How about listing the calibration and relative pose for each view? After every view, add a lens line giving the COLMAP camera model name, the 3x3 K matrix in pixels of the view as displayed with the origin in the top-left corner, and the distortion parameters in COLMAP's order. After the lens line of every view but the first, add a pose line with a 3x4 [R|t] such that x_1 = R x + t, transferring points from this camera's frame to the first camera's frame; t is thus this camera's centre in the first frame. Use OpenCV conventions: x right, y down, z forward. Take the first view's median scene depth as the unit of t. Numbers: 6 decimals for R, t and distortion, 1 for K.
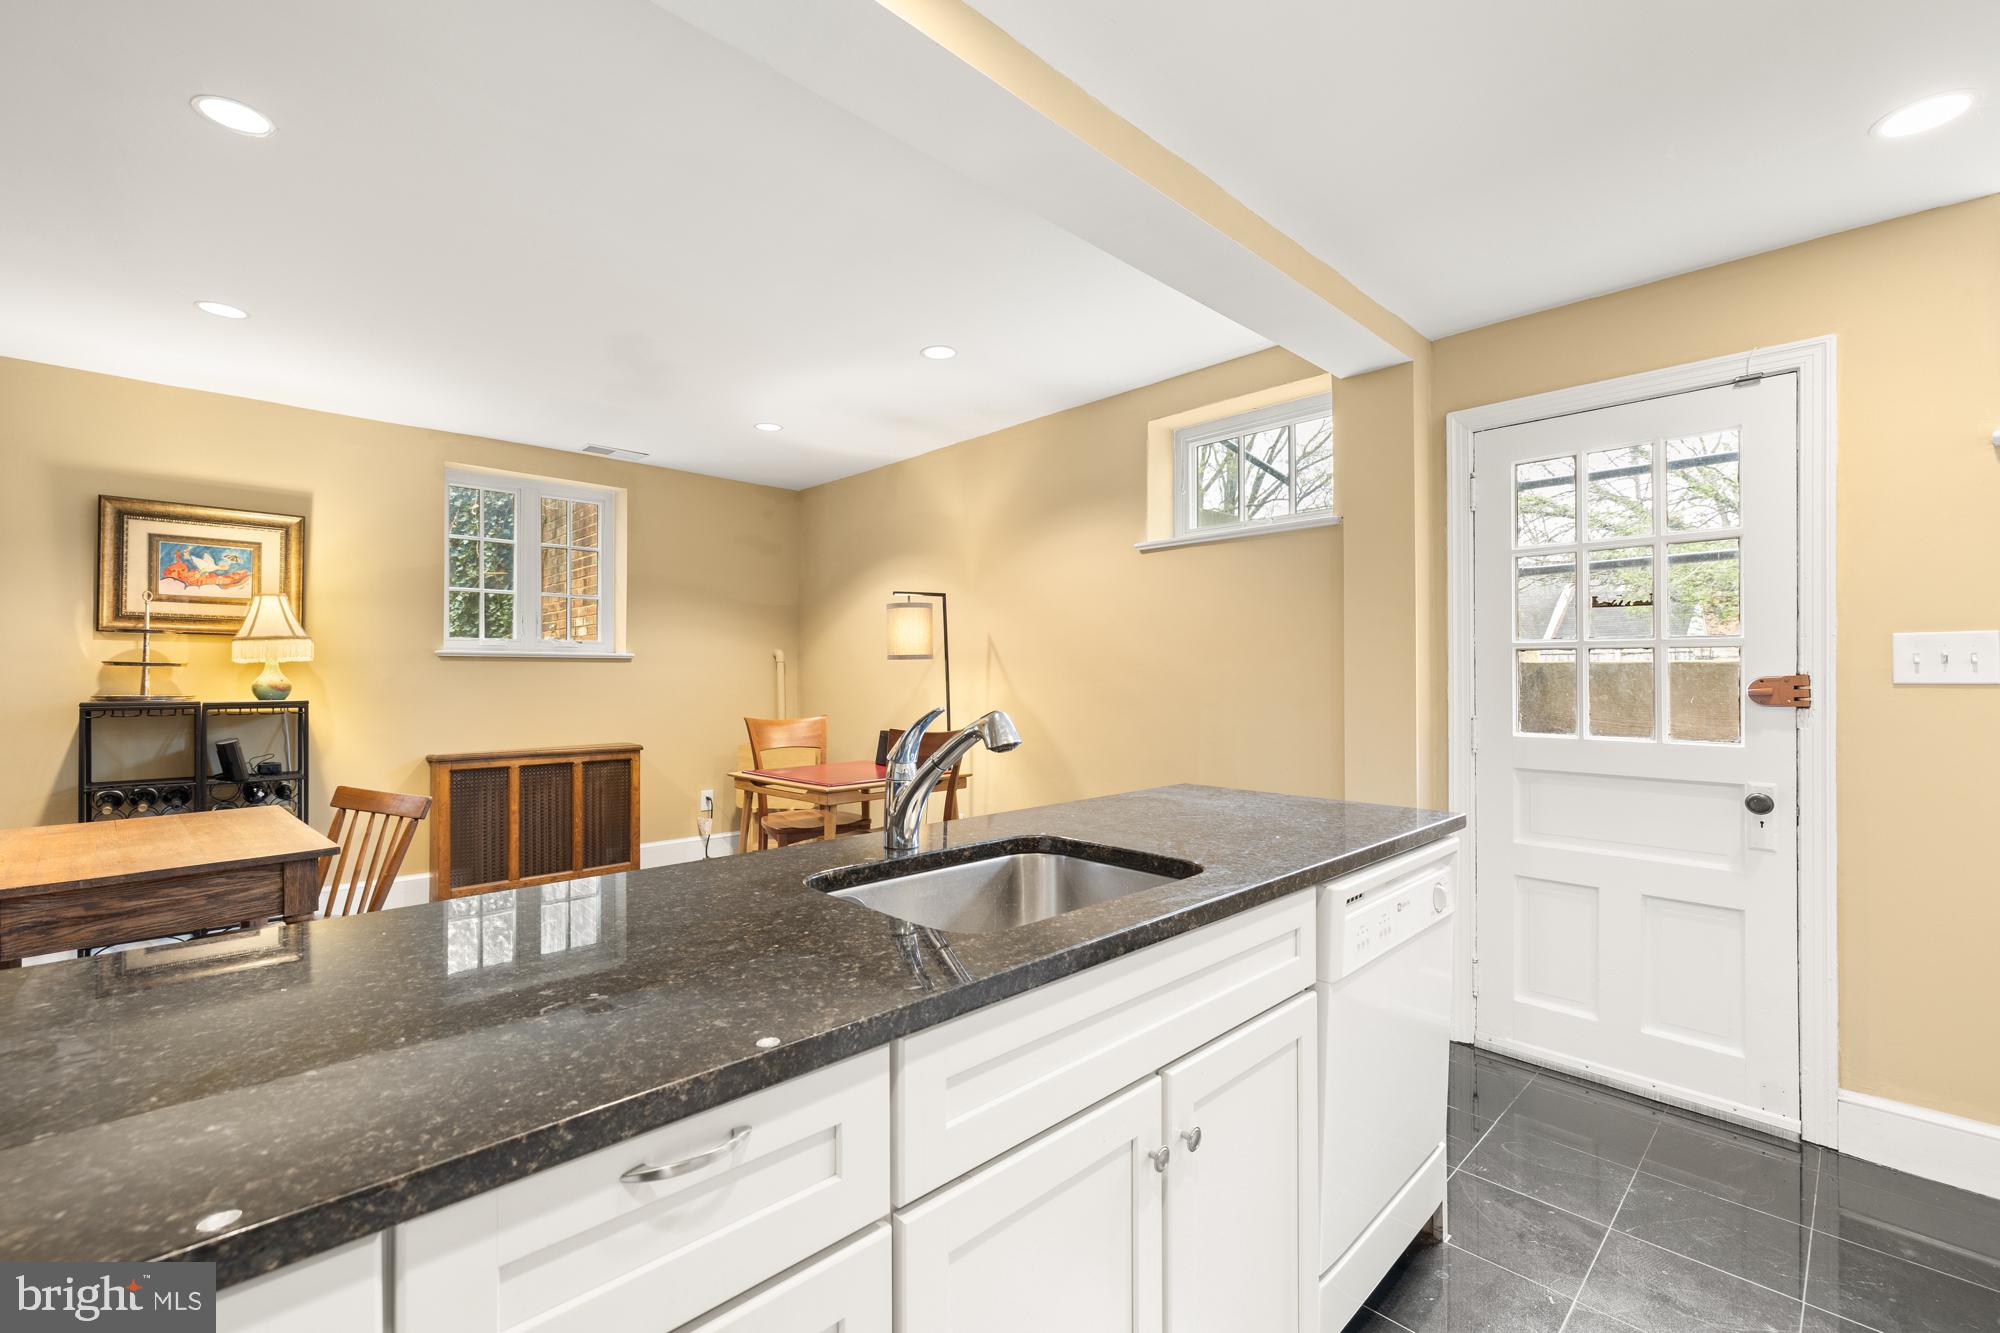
lens RADIAL K [[840.5, 0, 1000.7], [0, 840.5, 670.5], [0, 0, 1]] dist [-0.004845, -0.000087]
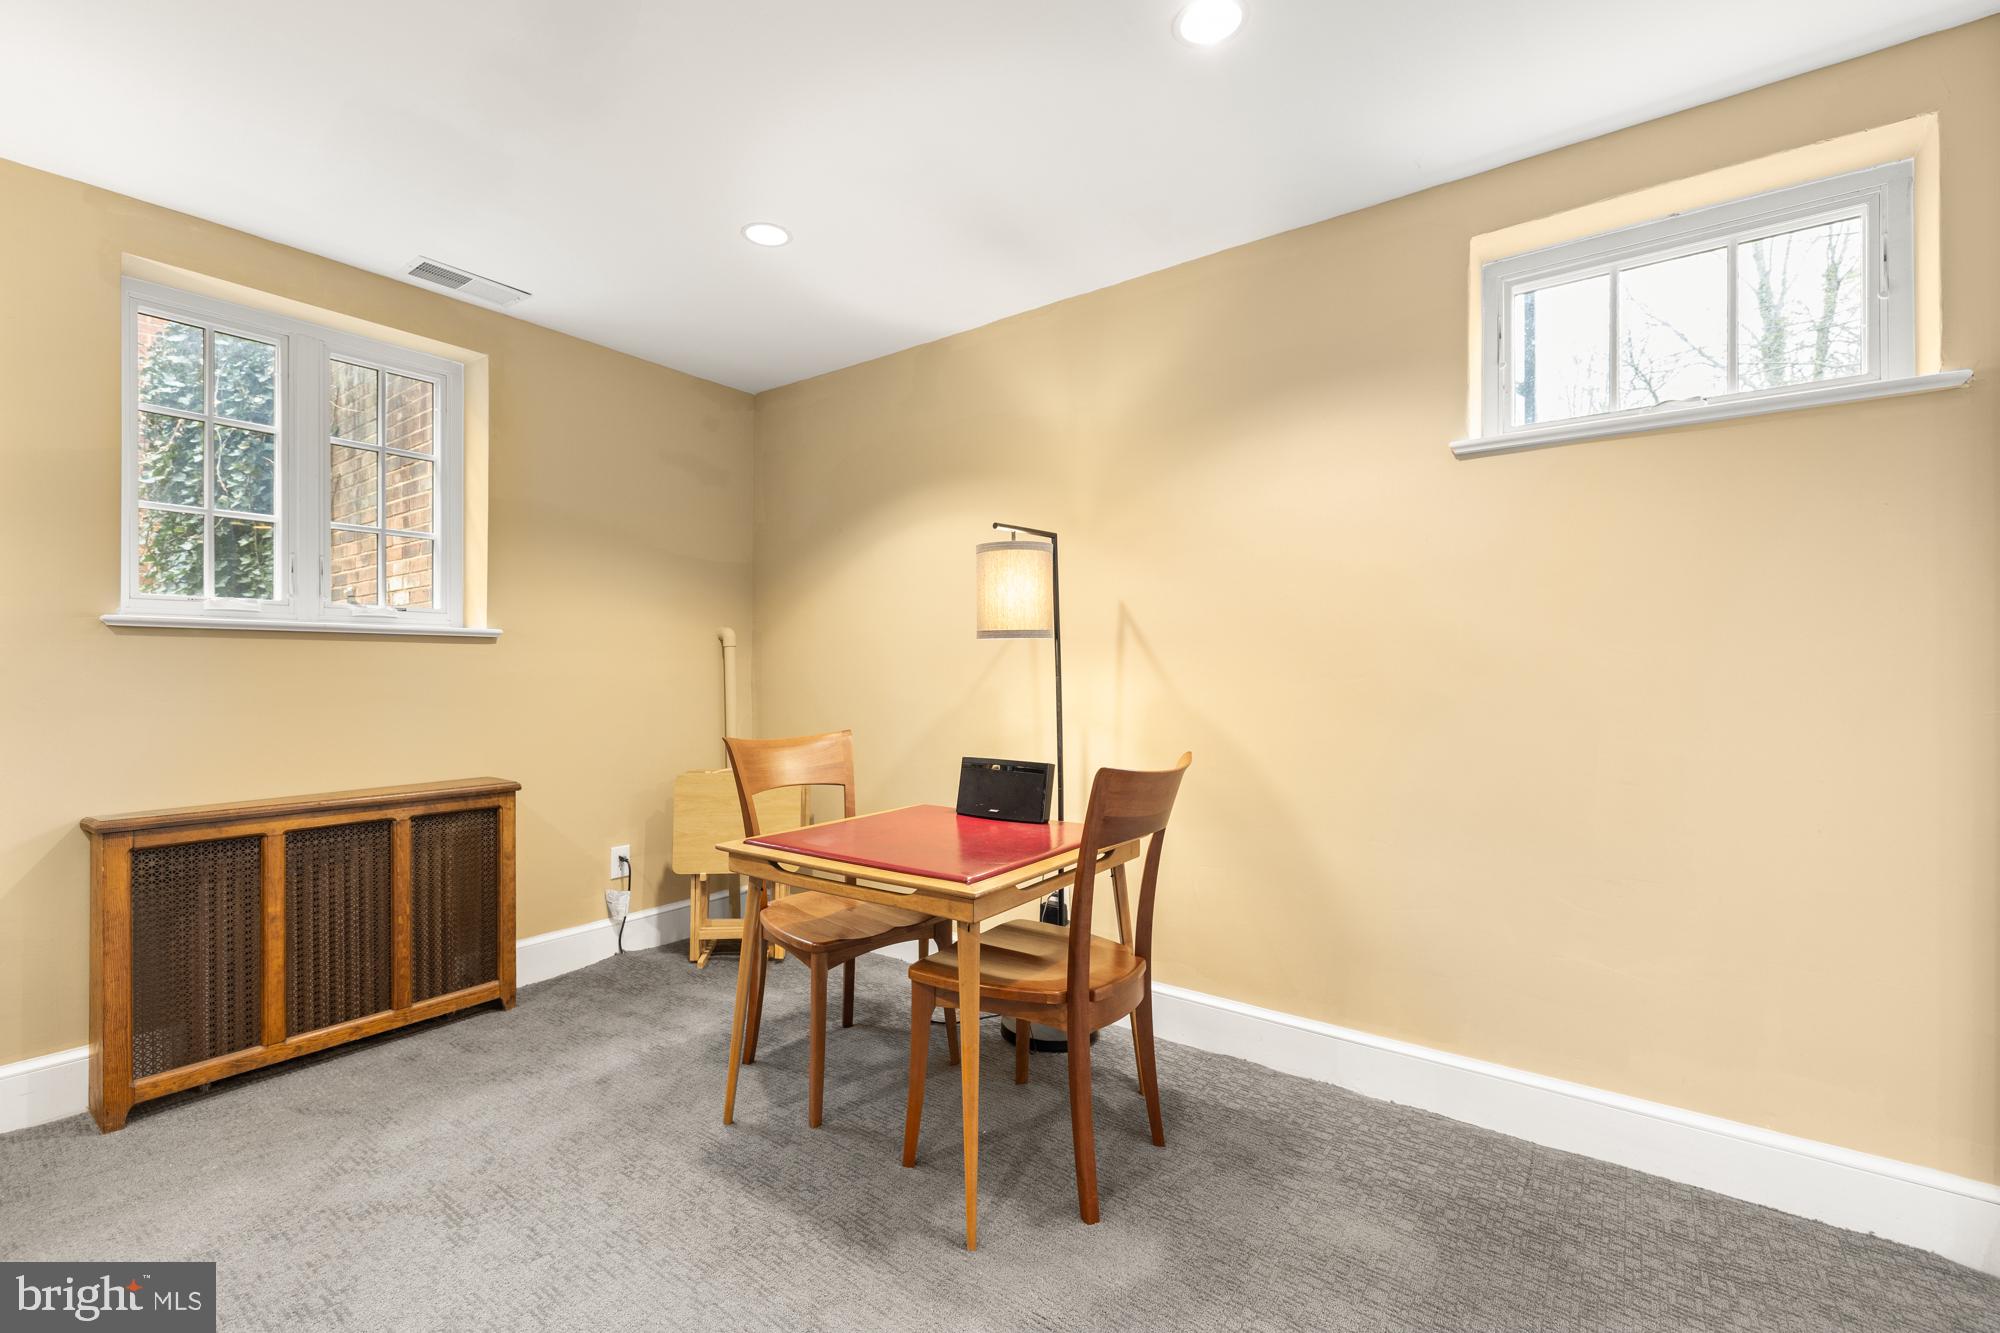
lens RADIAL K [[840.5, 0, 994.3], [0, 840.5, 669.6], [0, 0, 1]] dist [-0.004845, -0.000087]
pose [[0.985852, 0.000886, 0.167614, -0.211290], [-0.001778, 0.999985, 0.005167, 0.005761], [-0.167607, -0.005392, 0.985839, 0.387939]]
